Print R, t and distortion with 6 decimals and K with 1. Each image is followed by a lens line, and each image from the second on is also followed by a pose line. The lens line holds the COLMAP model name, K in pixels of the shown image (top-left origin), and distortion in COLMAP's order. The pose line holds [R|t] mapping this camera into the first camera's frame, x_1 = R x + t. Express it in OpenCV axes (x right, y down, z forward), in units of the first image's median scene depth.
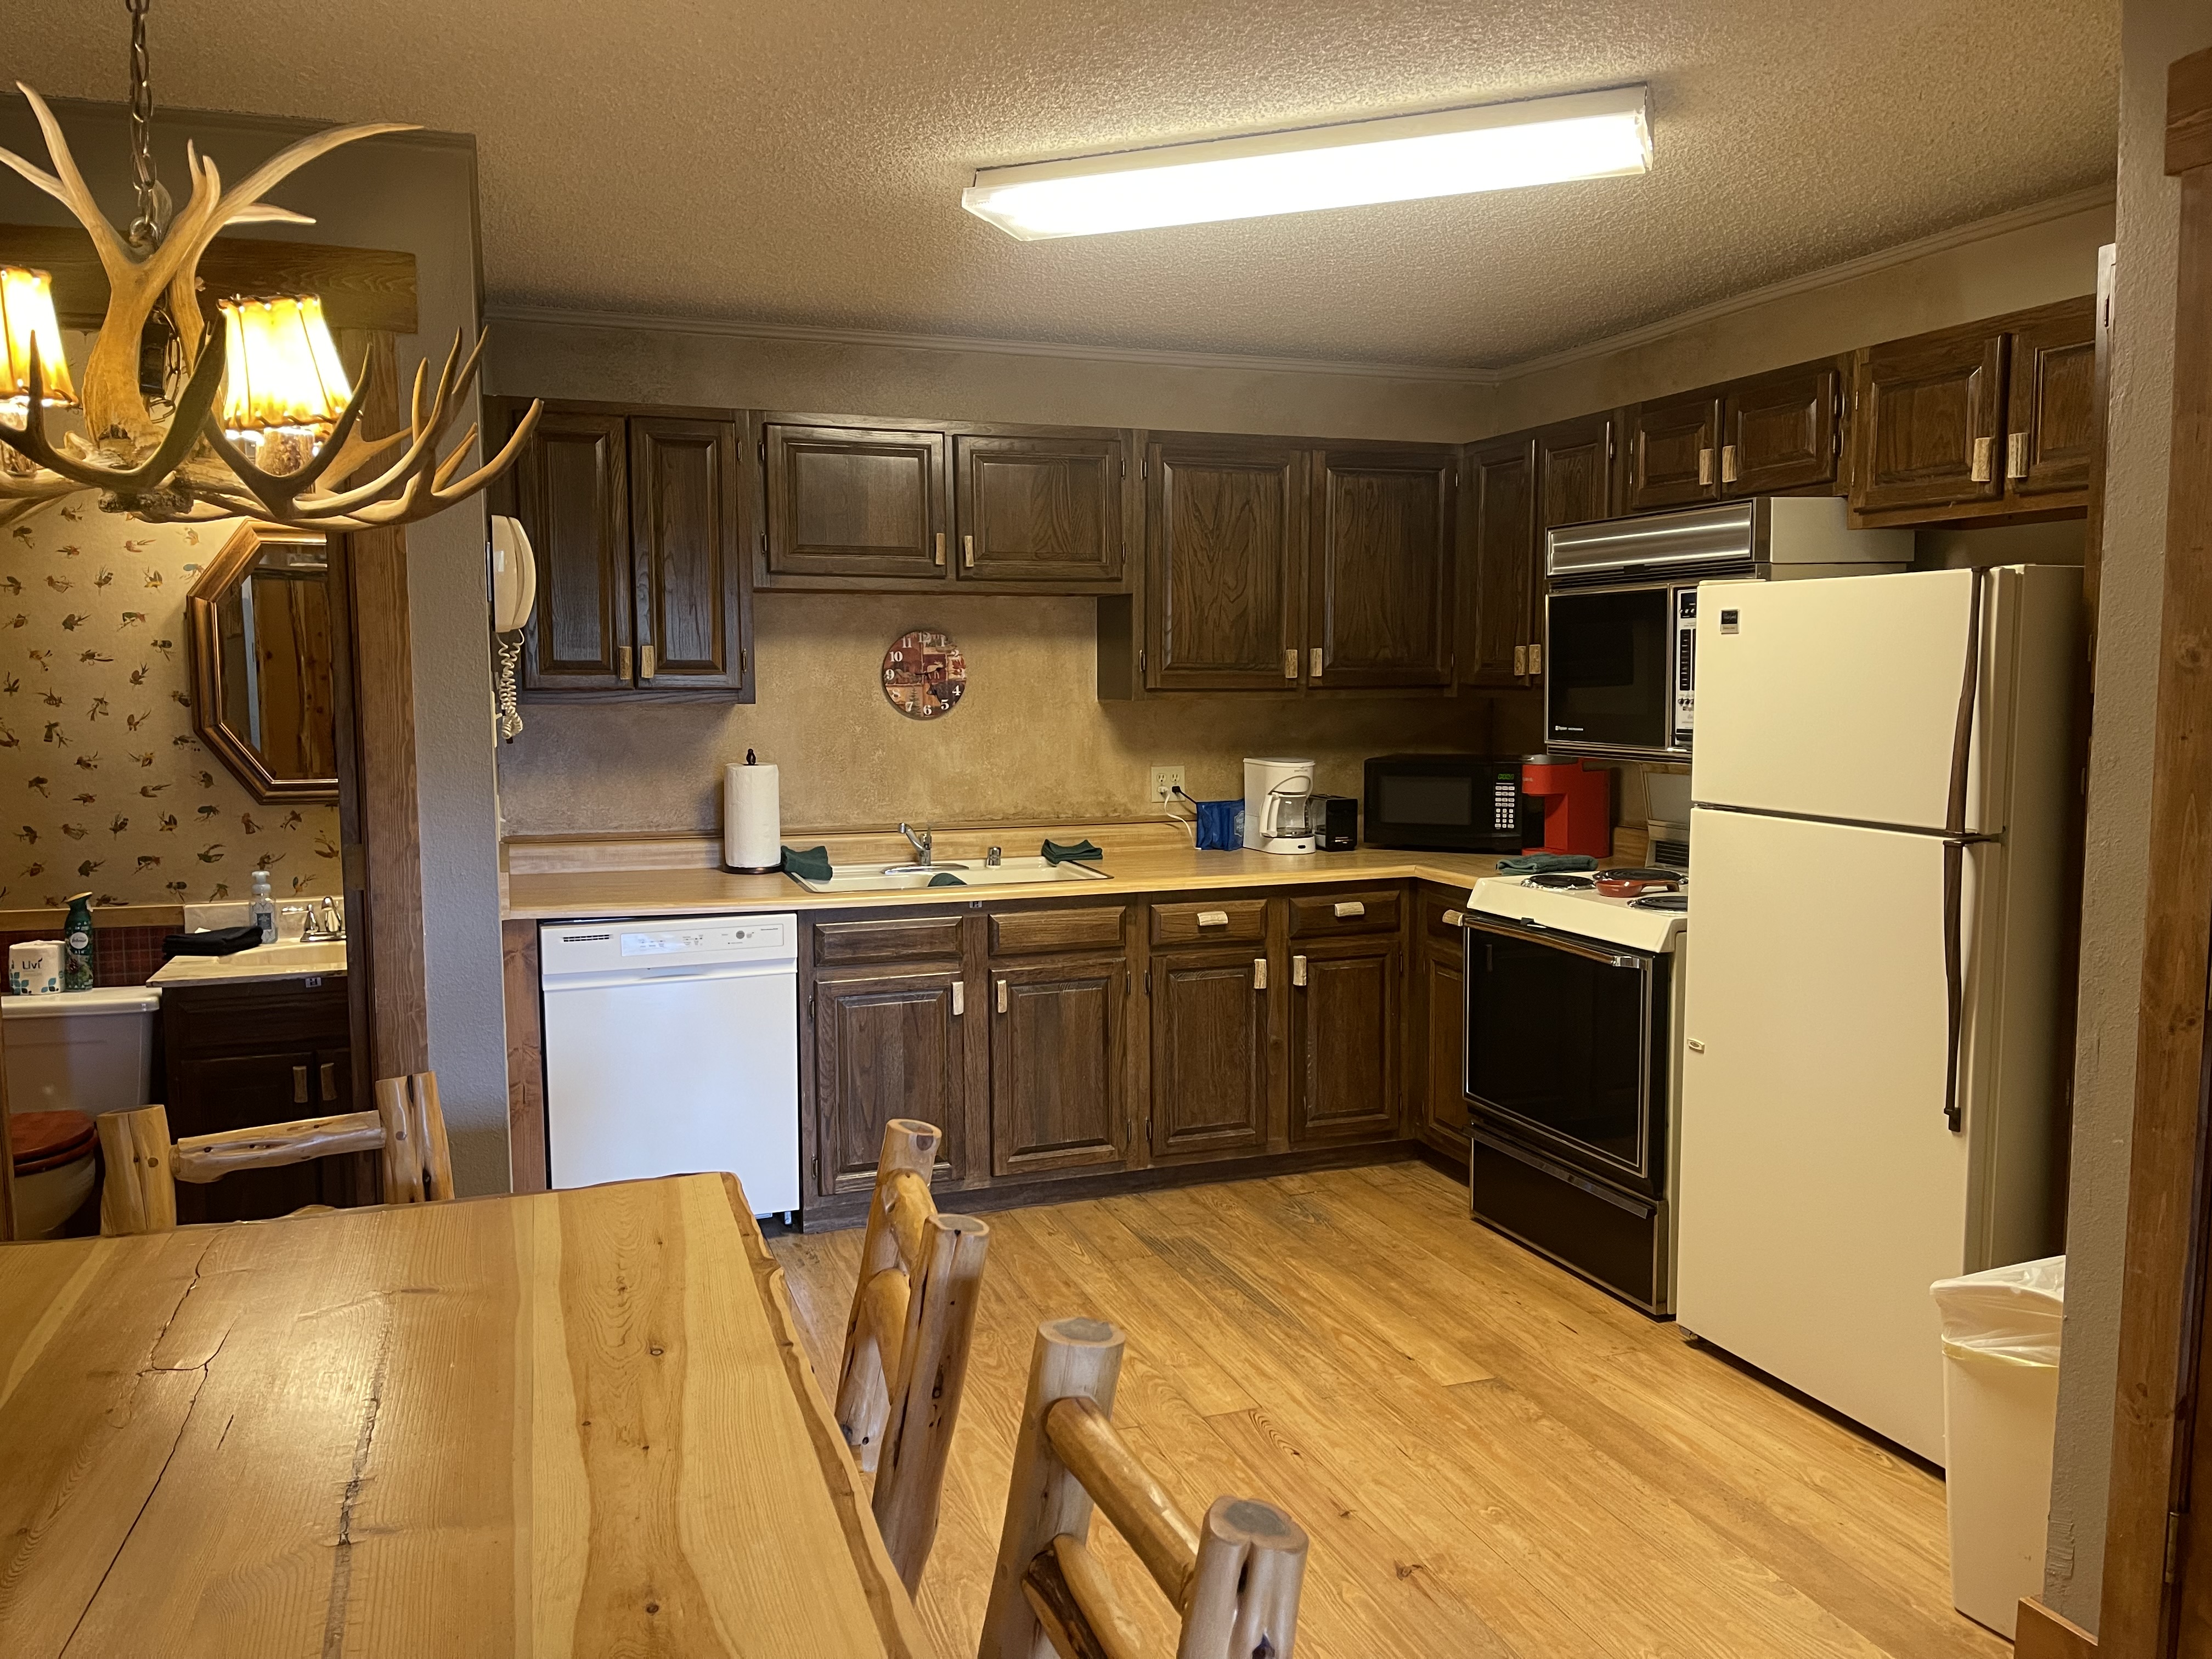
lens RADIAL K [[1682.7, 0, 1106.0], [0, 1682.7, 829.5], [0, 0, 1]] dist [0.067960, -0.079012]
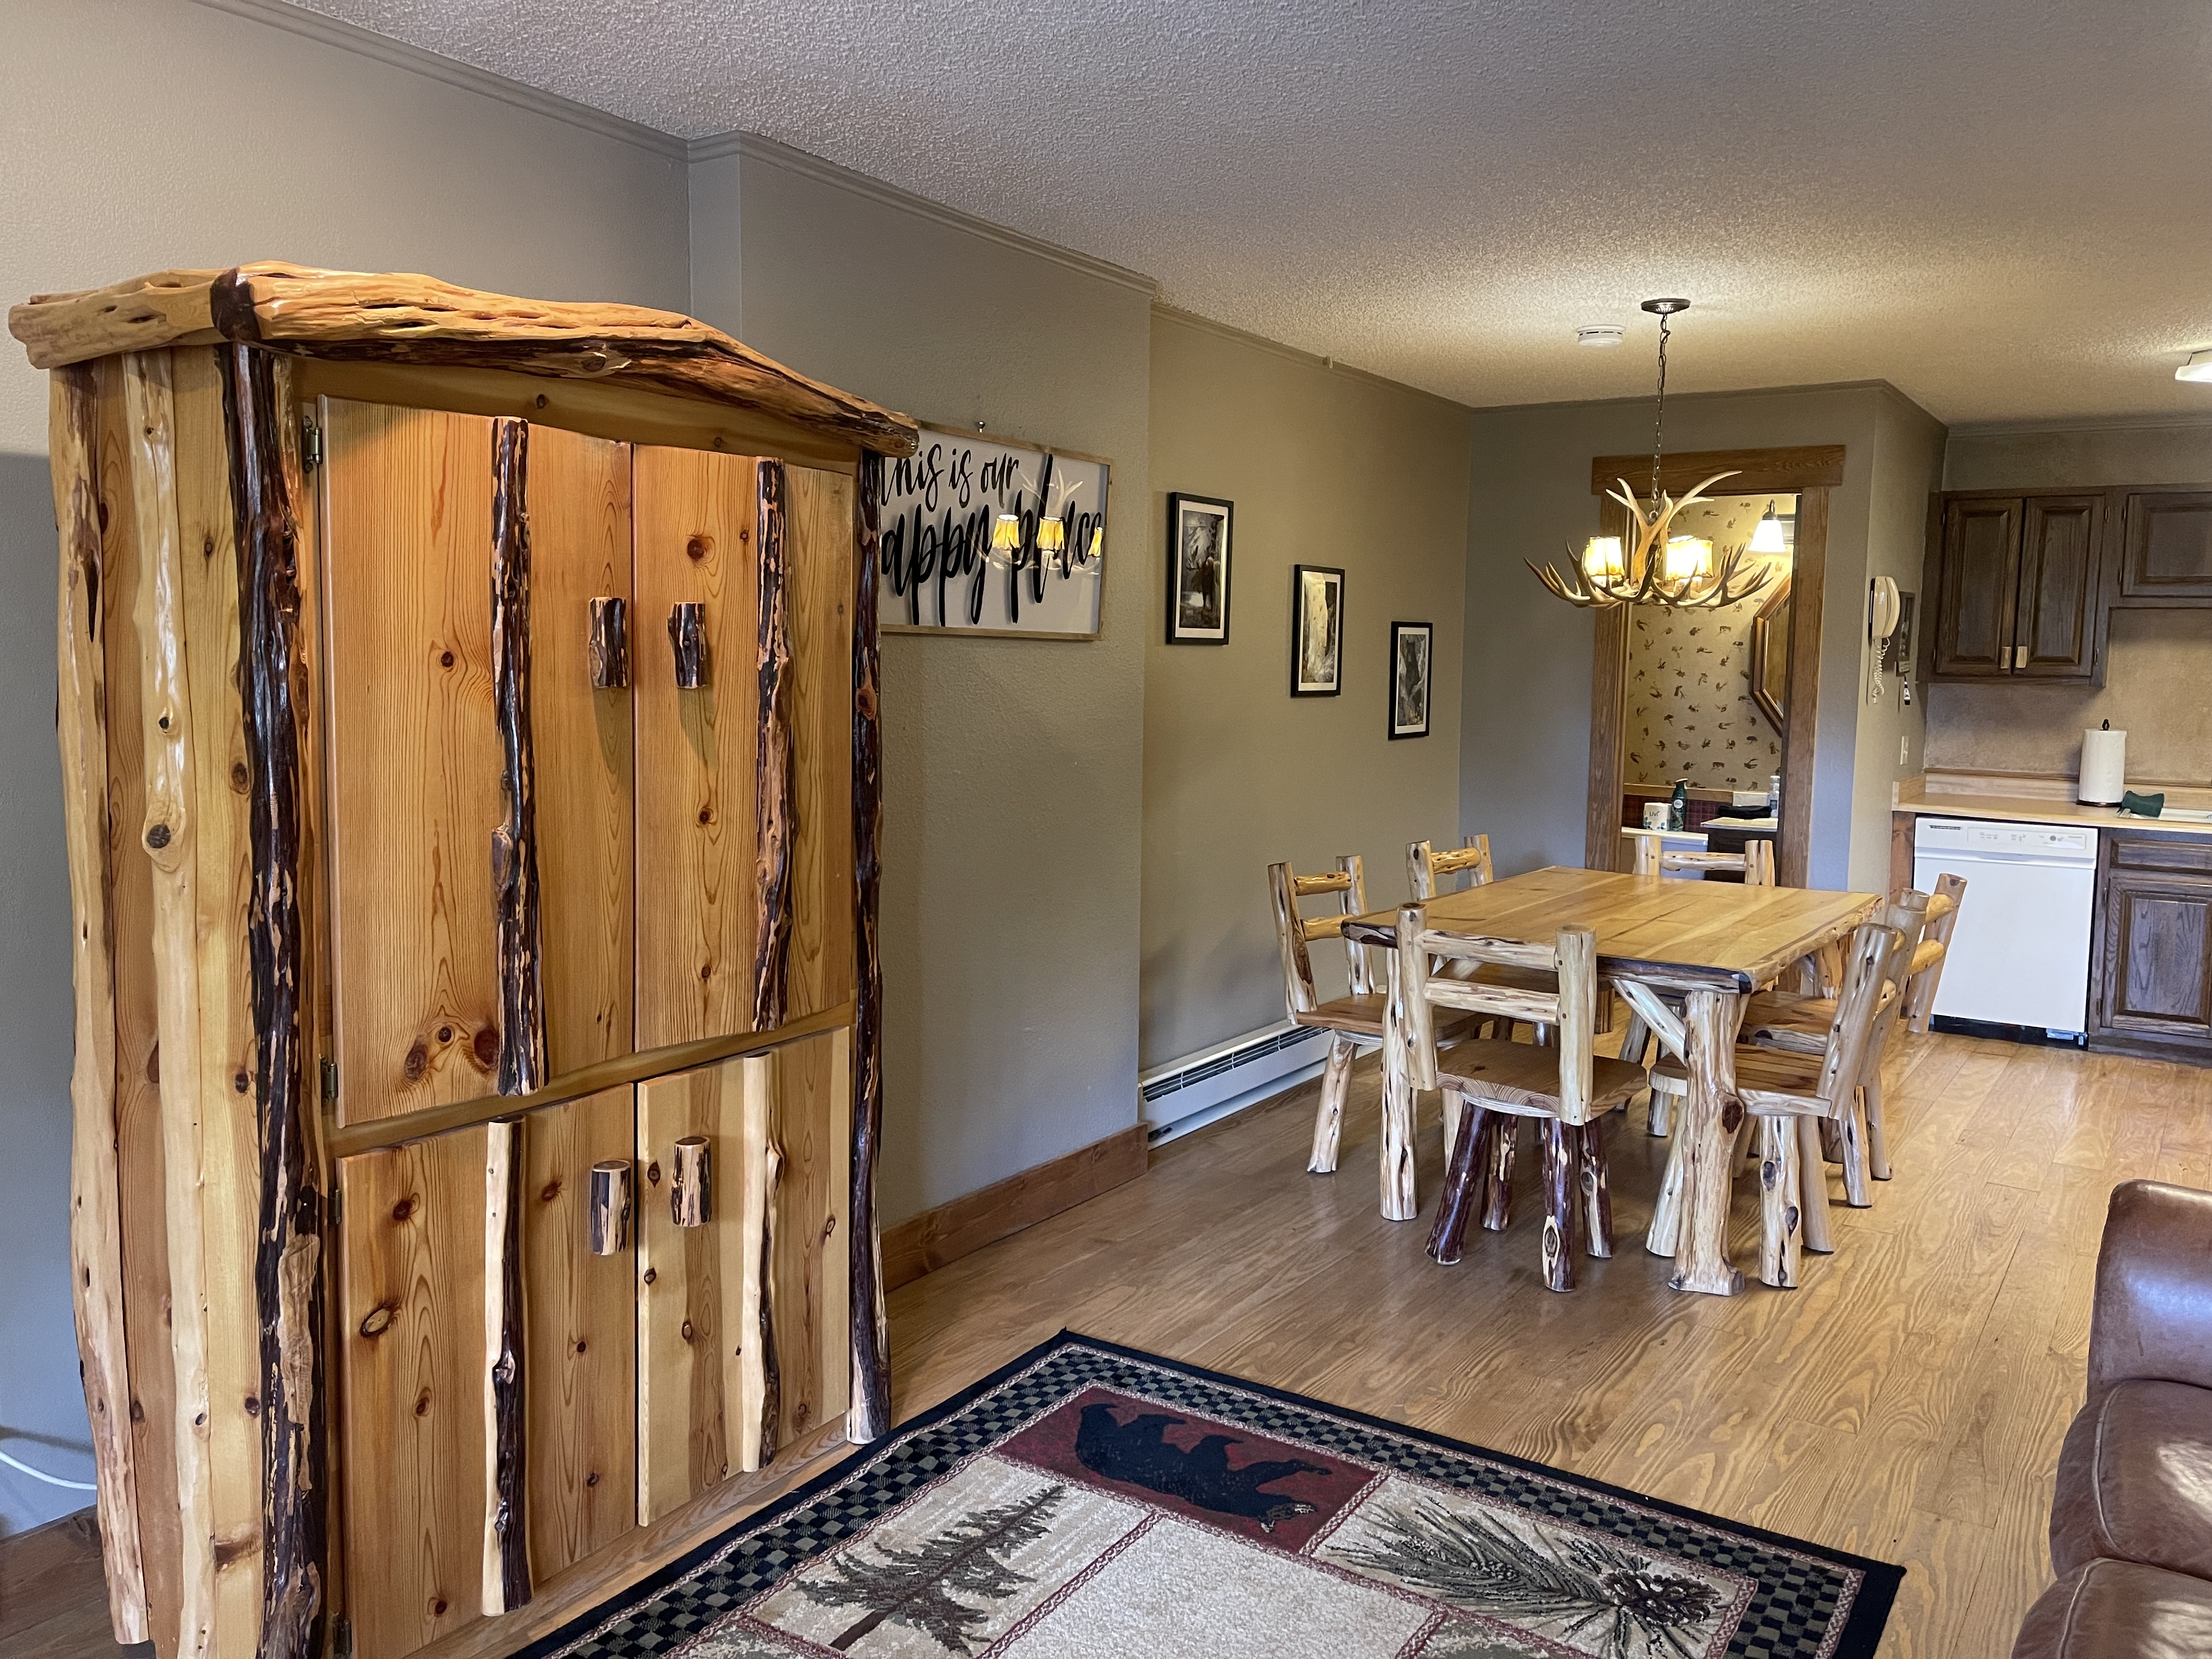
lens RADIAL K [[1699.5, 0, 1139.5], [0, 1699.5, 804.1], [0, 0, 1]] dist [0.093475, -0.084712]
pose [[0.608304, 0.086612, -0.788964, 0.478067], [-0.097287, 0.994669, 0.034184, 0.055273], [0.787719, 0.055962, 0.613487, -0.562269]]
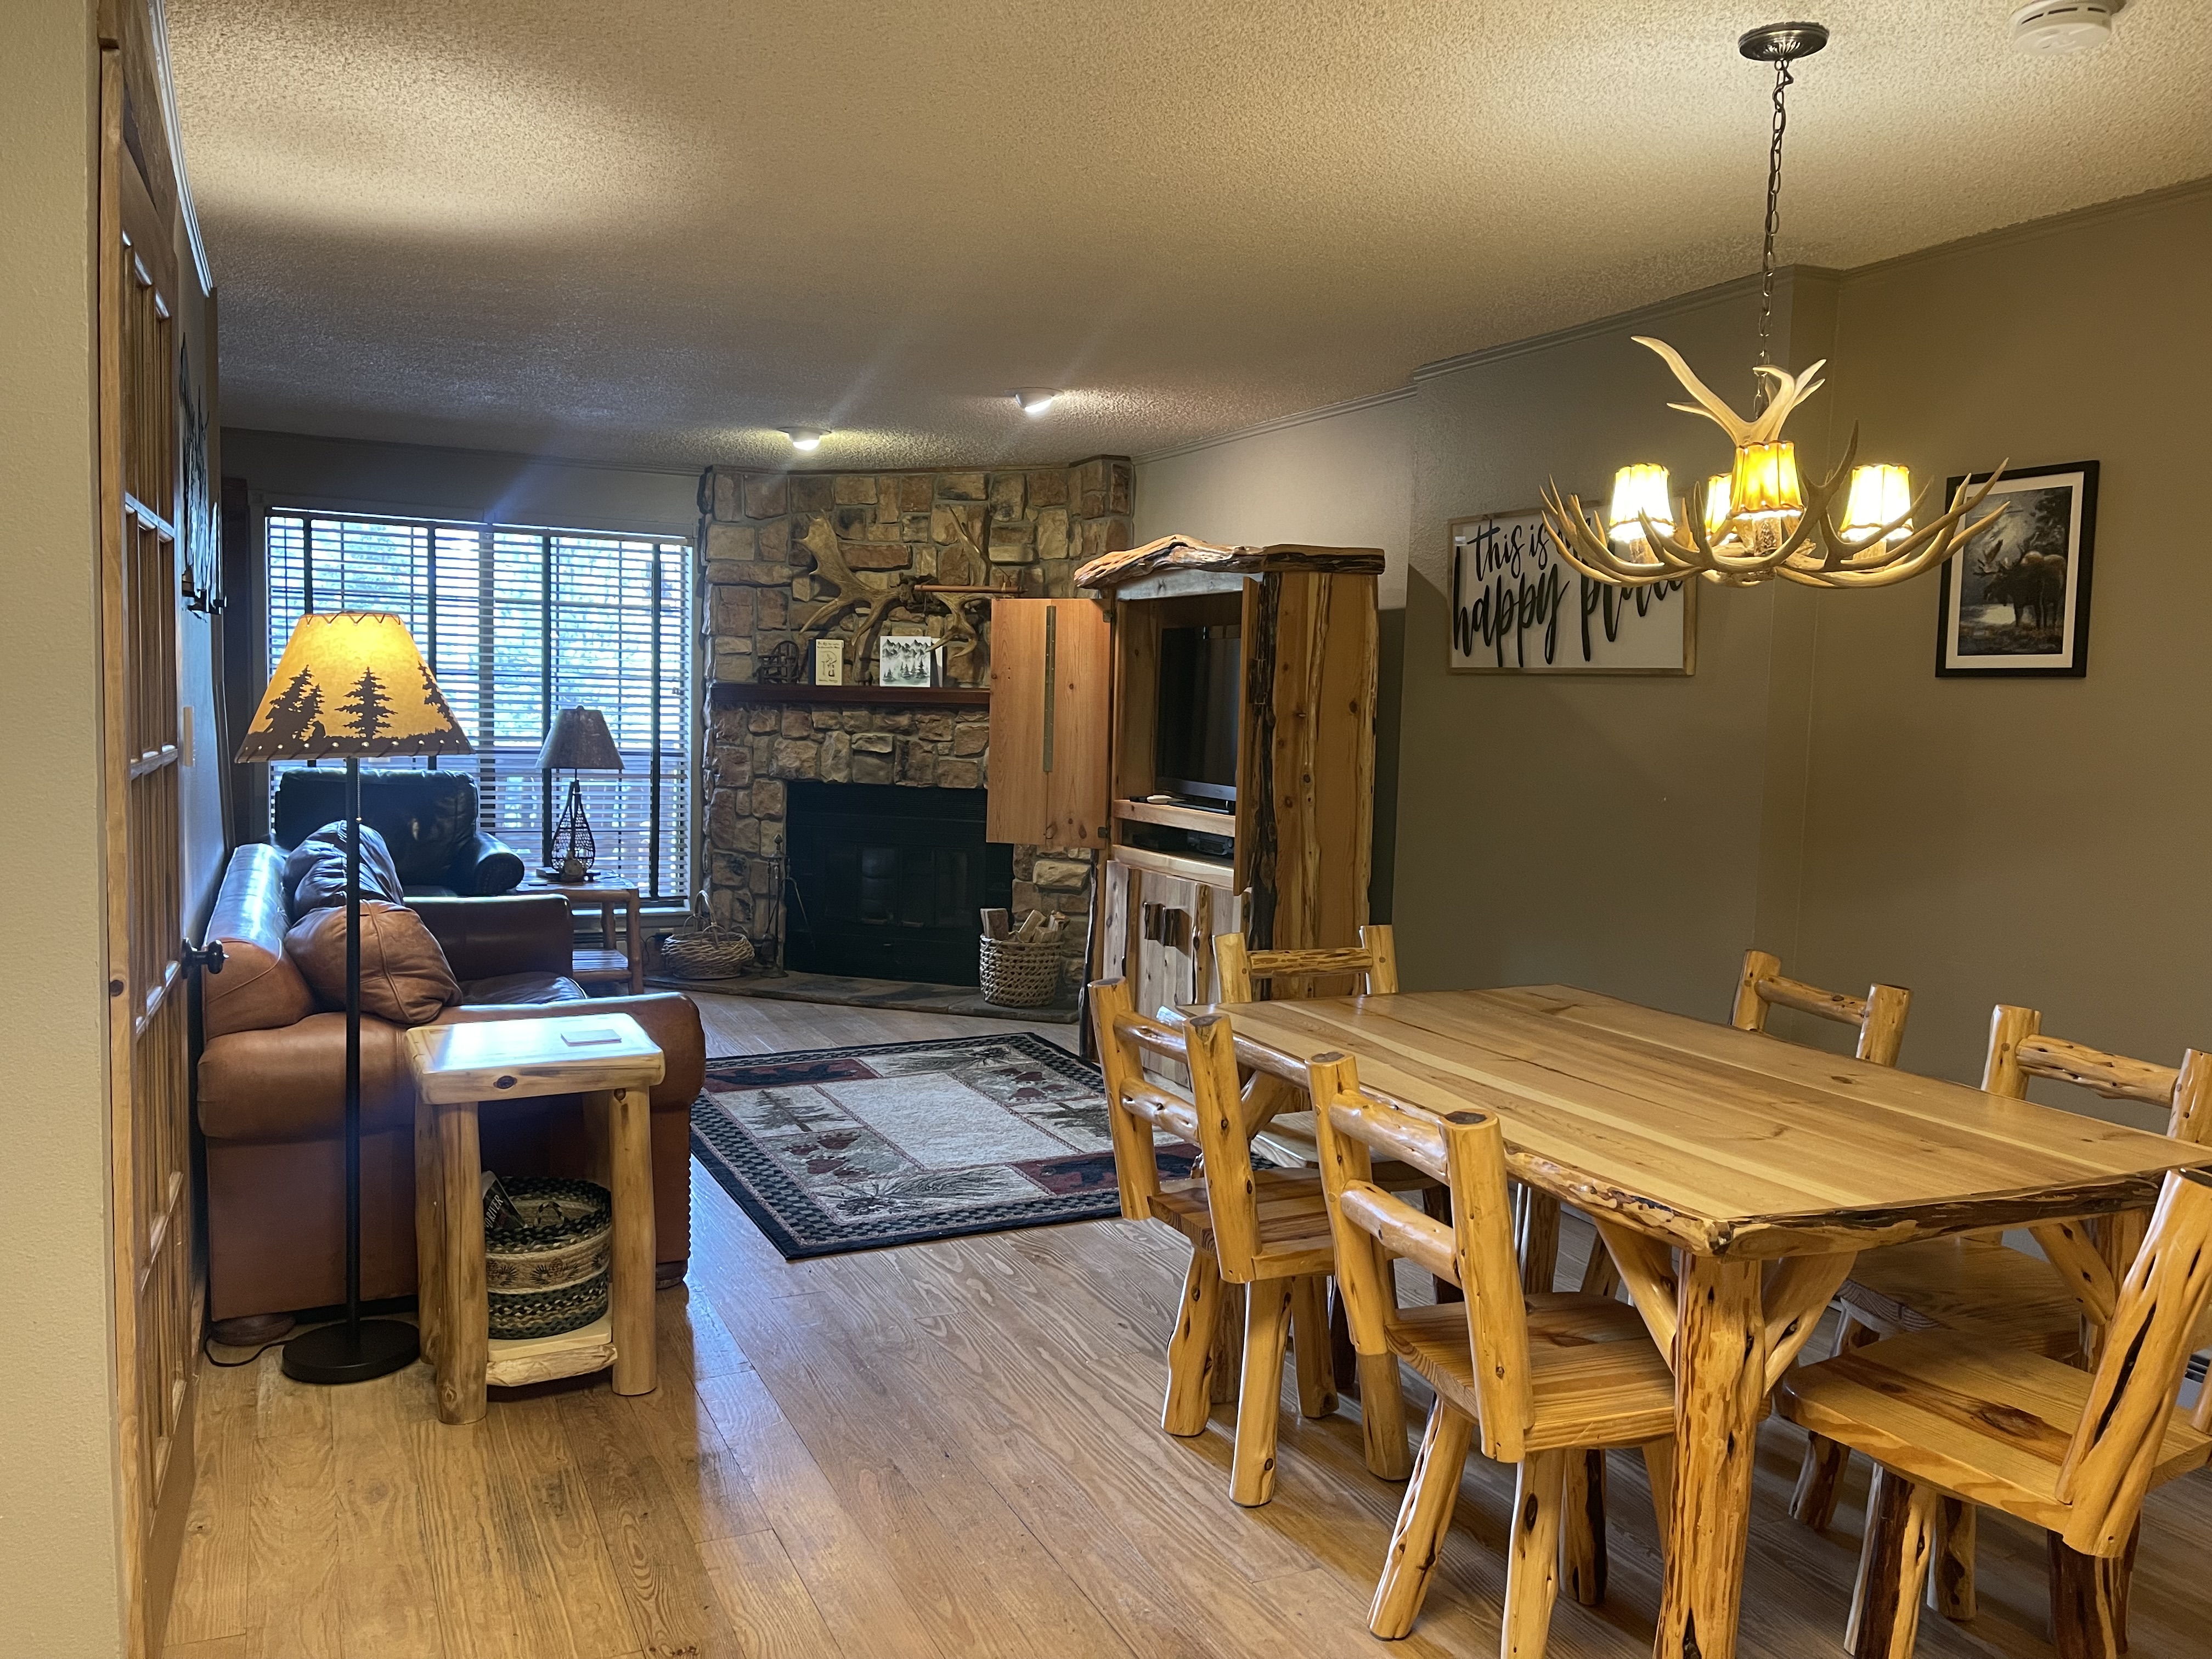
lens RADIAL K [[1678.6, 0, 1086.0], [0, 1678.6, 827.8], [0, 0, 1]] dist [0.072100, -0.127480]
pose [[-0.995811, -0.014000, -0.090354, 0.096319], [-0.029637, 0.984277, 0.174126, -0.074542], [0.086496, 0.176075, -0.980569, 0.944947]]
